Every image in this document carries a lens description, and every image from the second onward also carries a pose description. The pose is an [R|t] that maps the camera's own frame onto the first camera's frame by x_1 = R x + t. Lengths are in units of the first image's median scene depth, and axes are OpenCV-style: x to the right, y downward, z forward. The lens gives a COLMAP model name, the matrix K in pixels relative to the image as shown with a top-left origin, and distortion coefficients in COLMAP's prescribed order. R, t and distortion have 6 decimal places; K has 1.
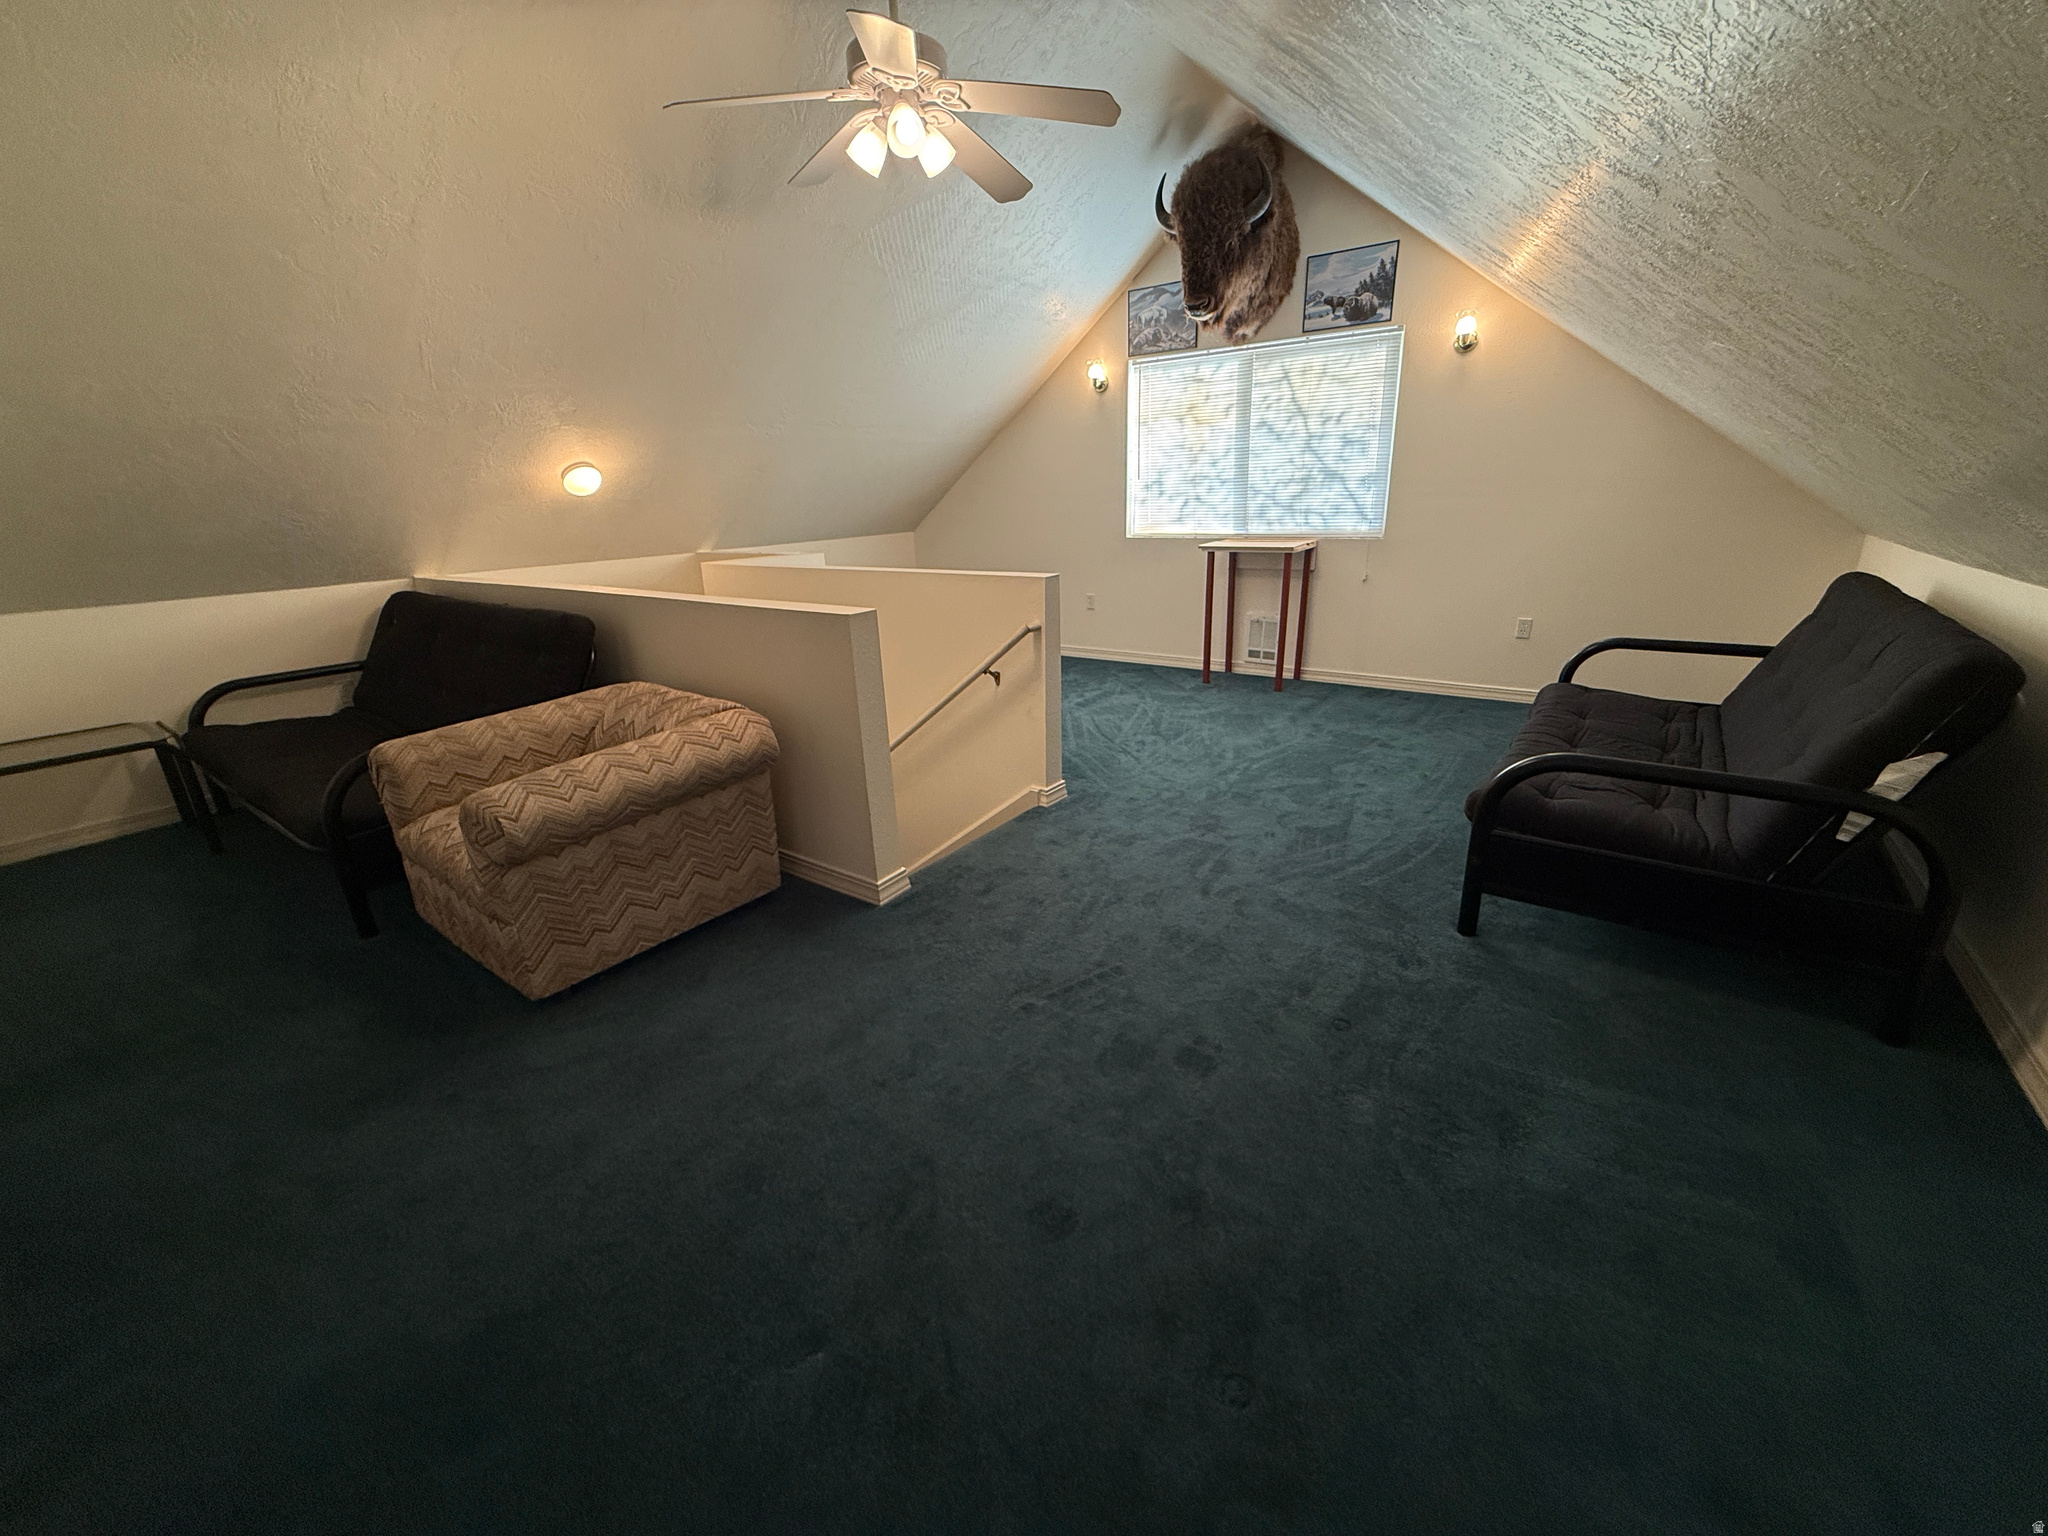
lens RADIAL K [[816.9, 0, 1019.3], [0, 816.9, 767.1], [0, 0, 1]] dist [0.001736, -0.000118]
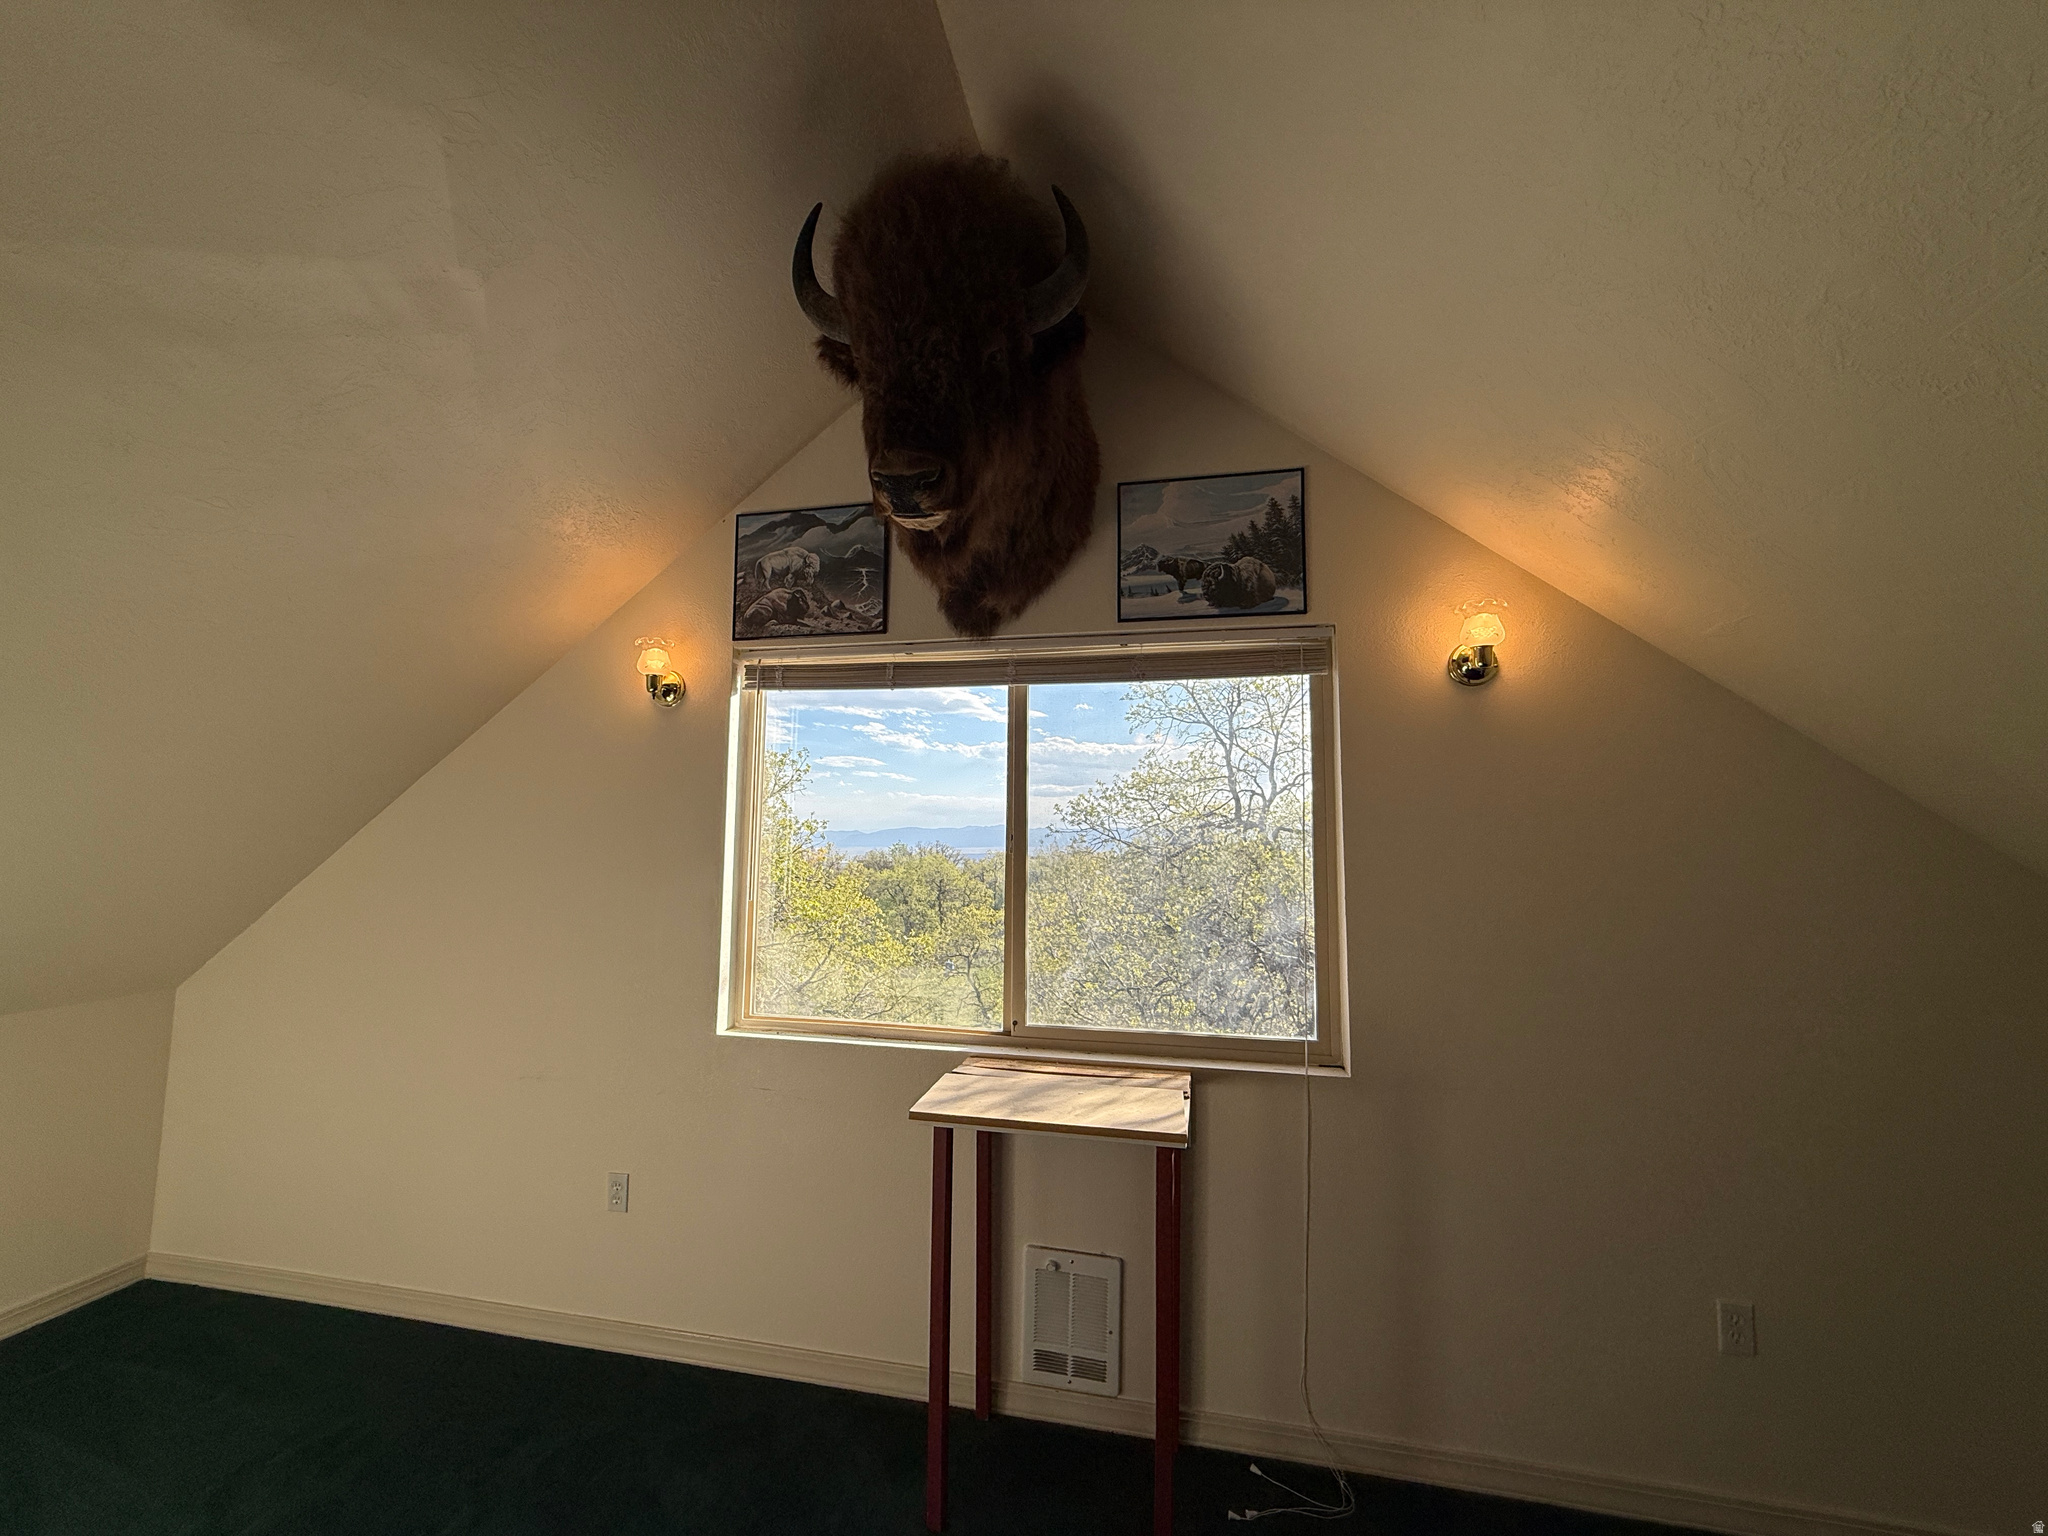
lens RADIAL K [[816.9, 0, 1021.5], [0, 816.9, 771.6], [0, 0, 1]] dist [0.001736, -0.000118]
pose [[0.913777, 0.075279, 0.399180, 0.121848], [0.092714, 0.918091, -0.385373, -0.287947], [-0.395494, 0.389155, 0.831951, 0.688865]]
